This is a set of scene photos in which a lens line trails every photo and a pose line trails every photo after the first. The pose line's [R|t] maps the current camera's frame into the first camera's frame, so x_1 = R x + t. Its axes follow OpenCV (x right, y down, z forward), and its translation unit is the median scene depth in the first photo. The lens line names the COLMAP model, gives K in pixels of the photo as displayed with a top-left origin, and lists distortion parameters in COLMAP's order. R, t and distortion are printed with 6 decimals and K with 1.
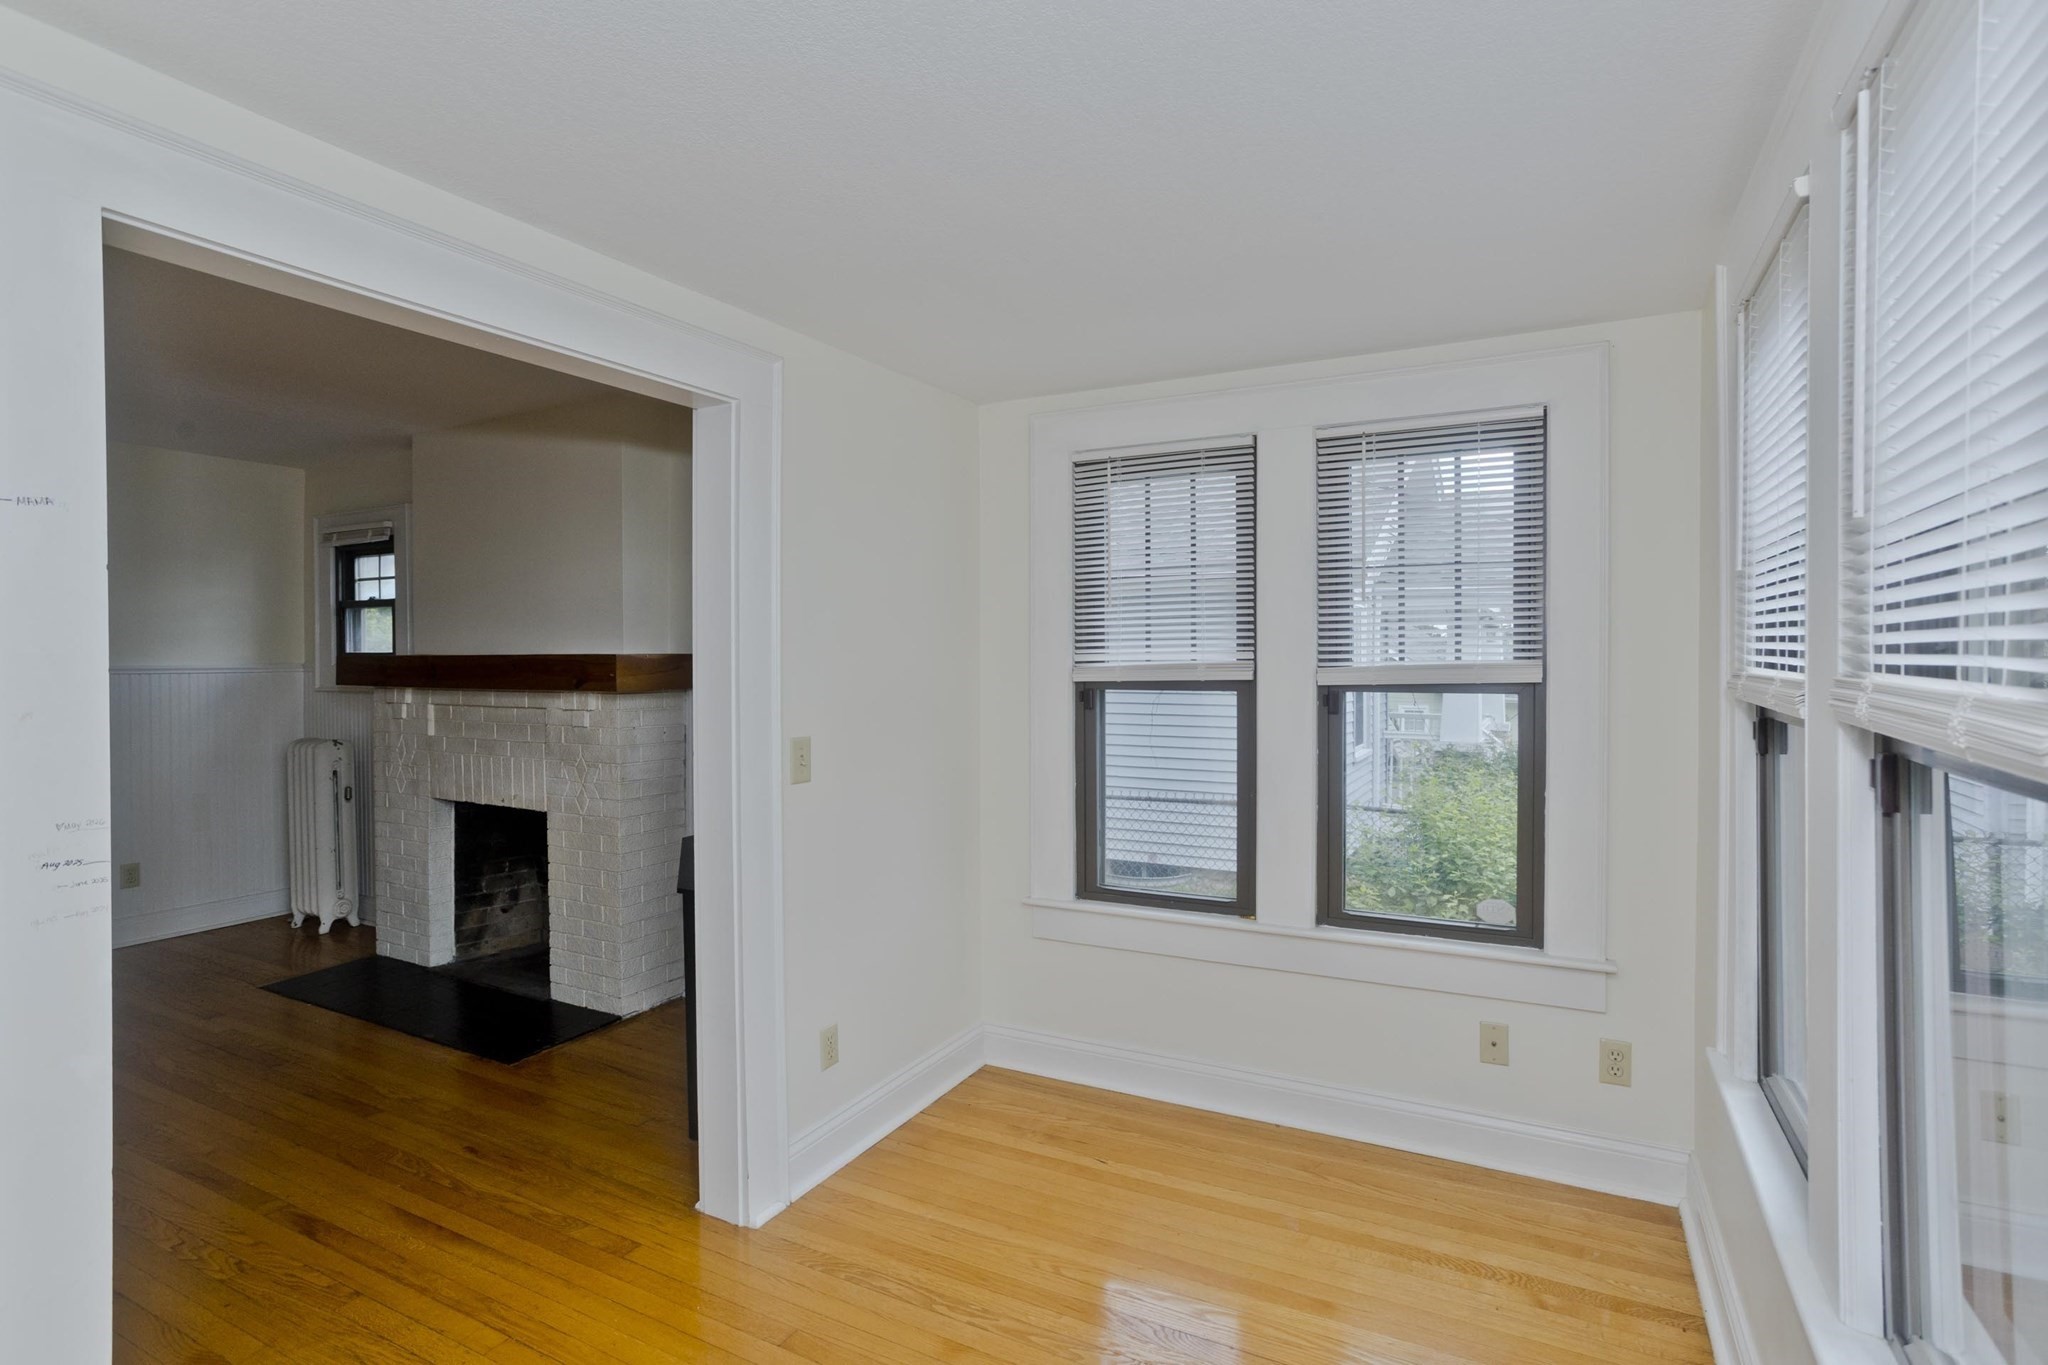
lens RADIAL K [[1001.4, 0, 994.8], [0, 1001.4, 654.5], [0, 0, 1]] dist [-0.054040, 0.027713]
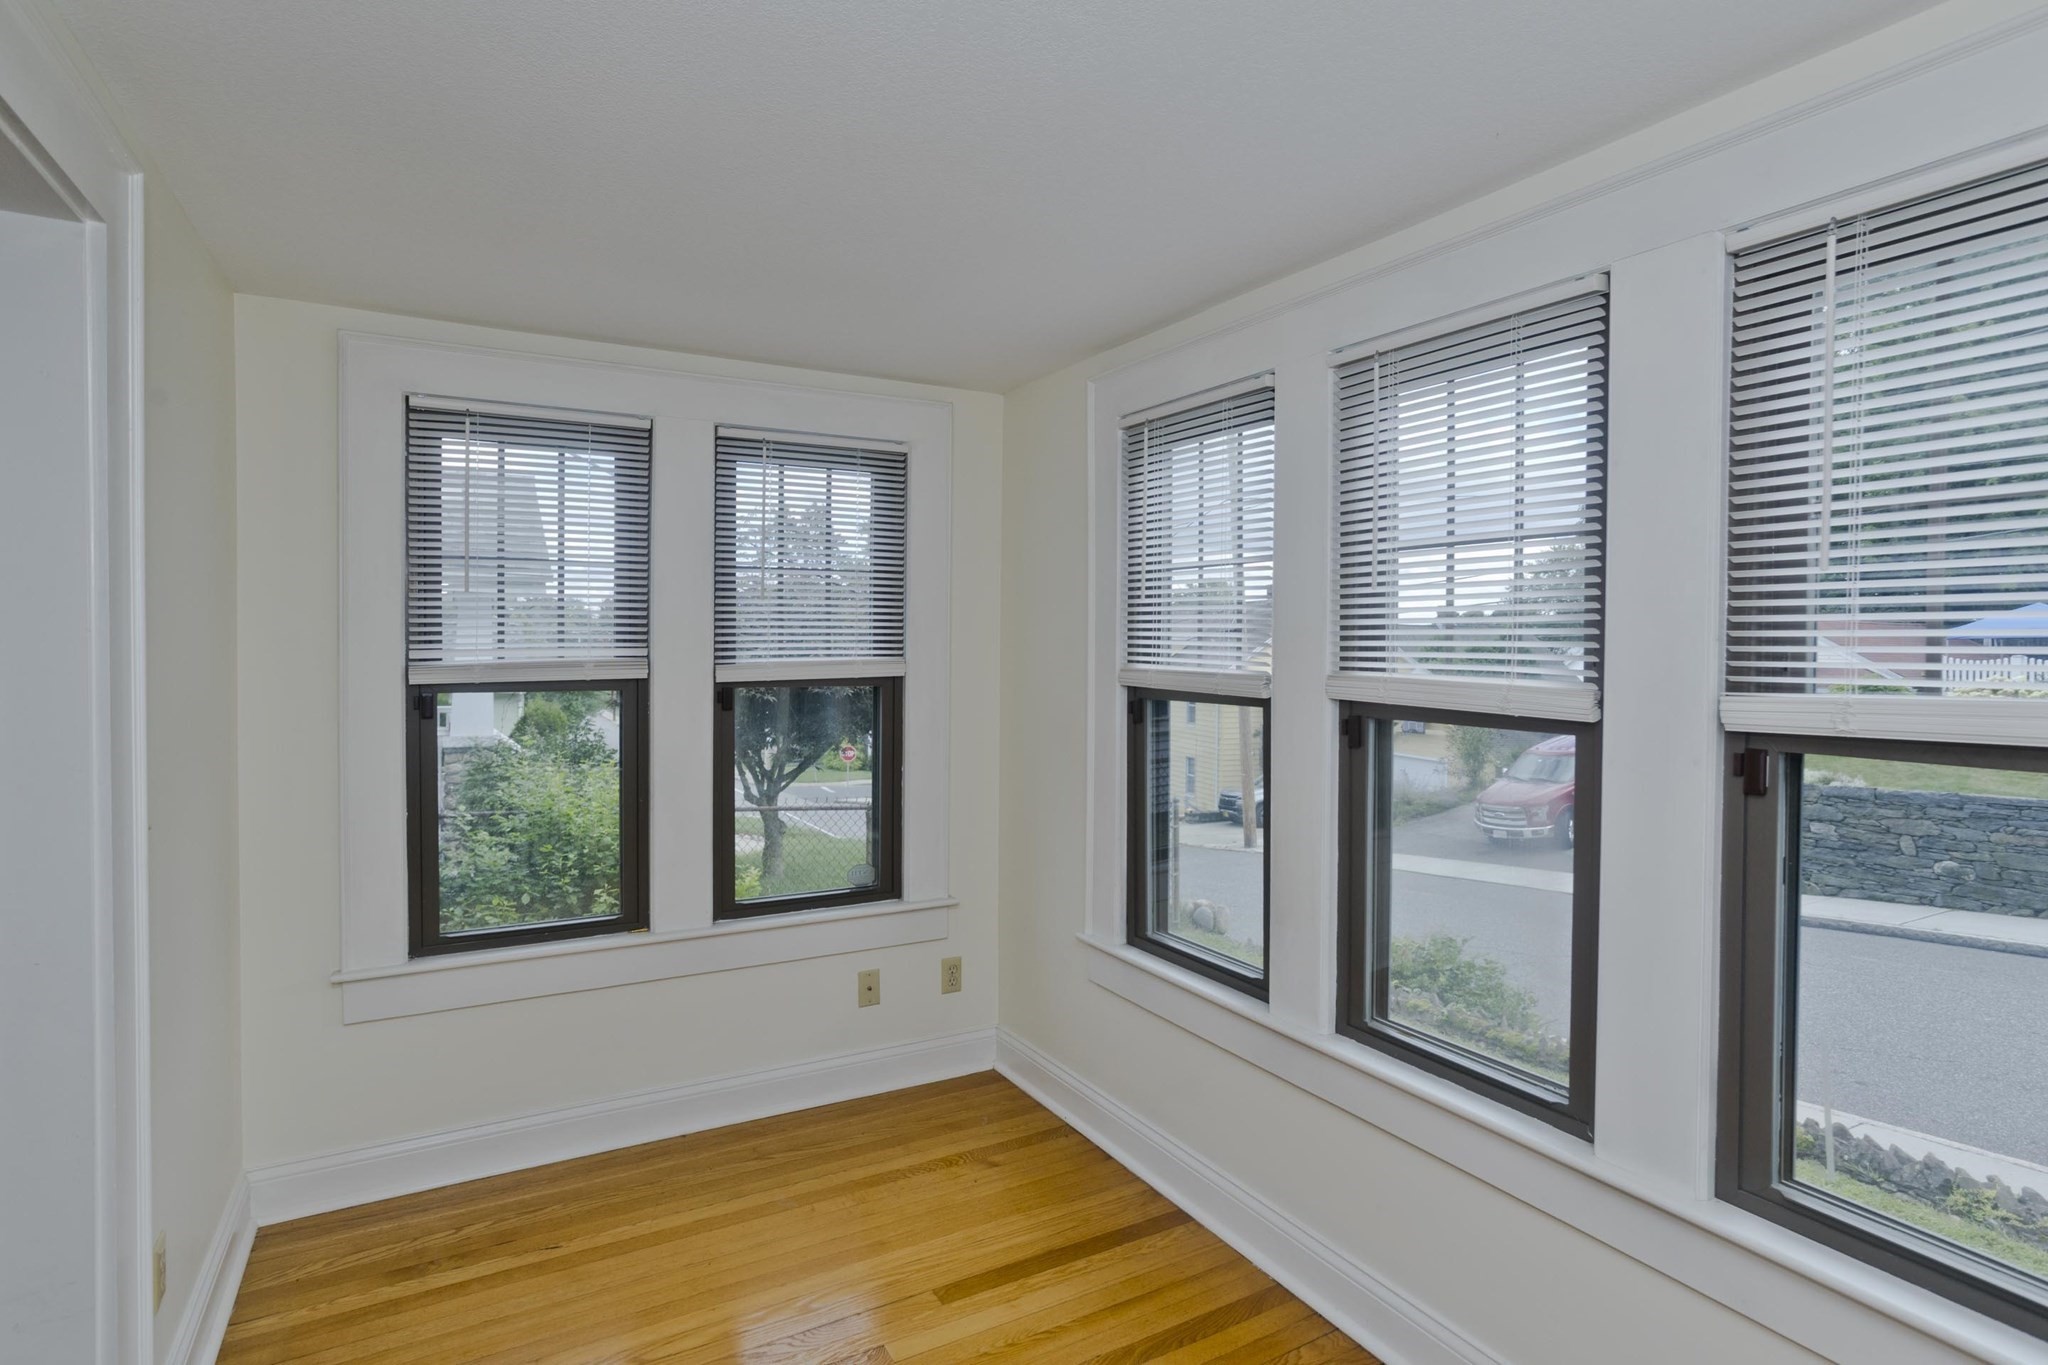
lens RADIAL K [[1037.2, 0, 1047.2], [0, 1037.2, 654.8], [0, 0, 1]] dist [-0.058258, 0.031125]
pose [[0.527395, -0.002017, 0.849618, -0.384899], [-0.008497, 0.999935, 0.007648, -0.007962], [-0.849578, -0.011253, 0.527343, 0.173138]]
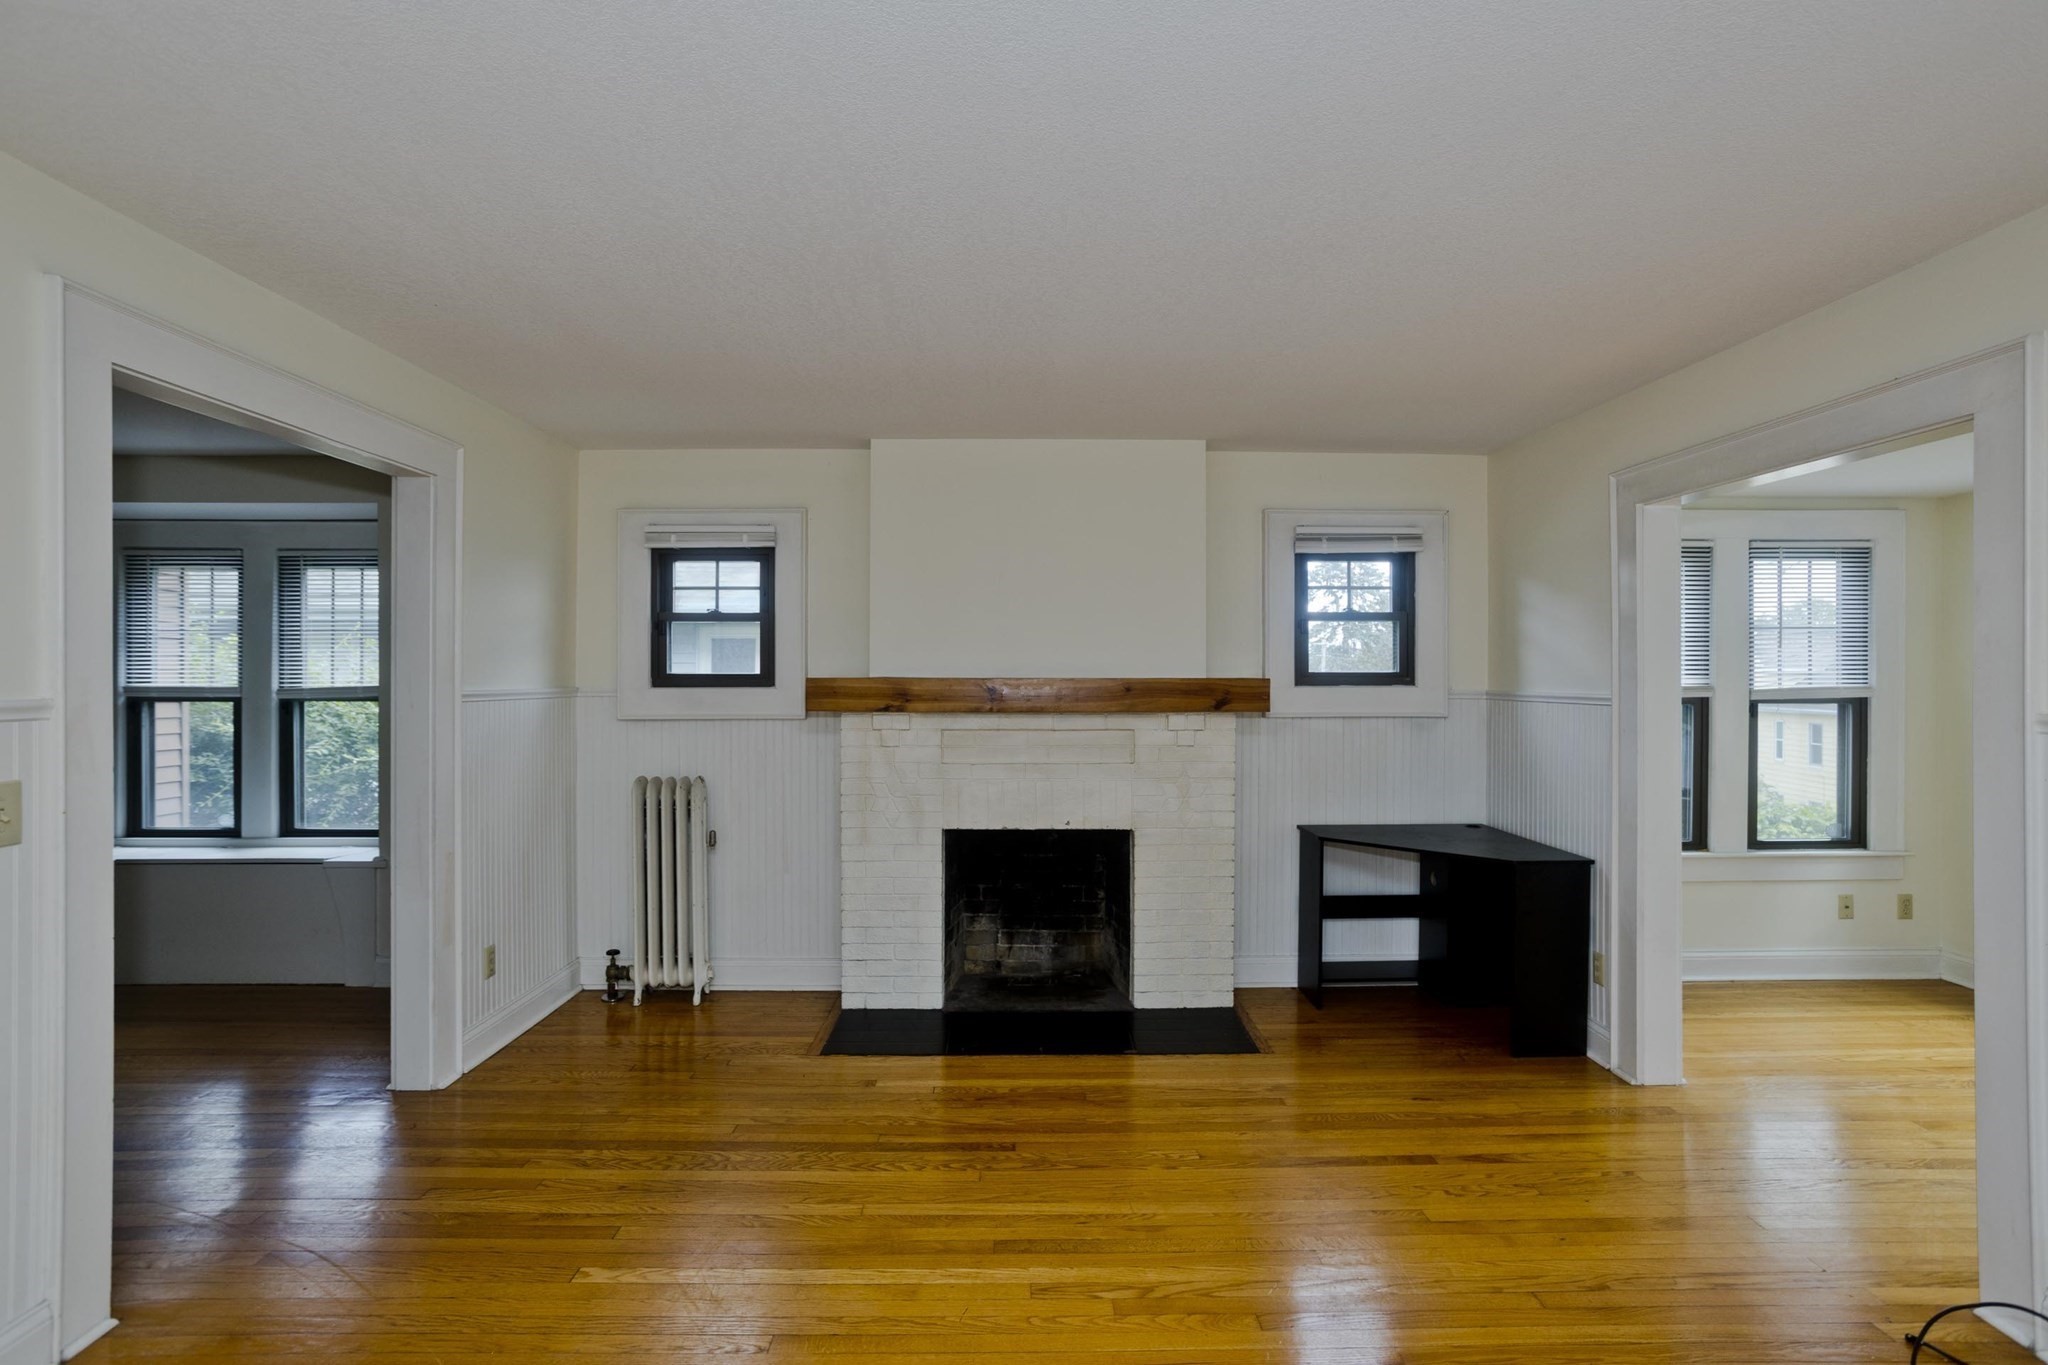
lens RADIAL K [[1009.6, 0, 1008.3], [0, 1009.6, 675.5], [0, 0, 1]] dist [-0.060915, 0.033877]
pose [[0.873174, 0.006515, 0.487365, -1.518793], [-0.005647, 0.999979, -0.003250, 0.002420], [-0.487376, 0.000086, 0.873192, 0.194886]]
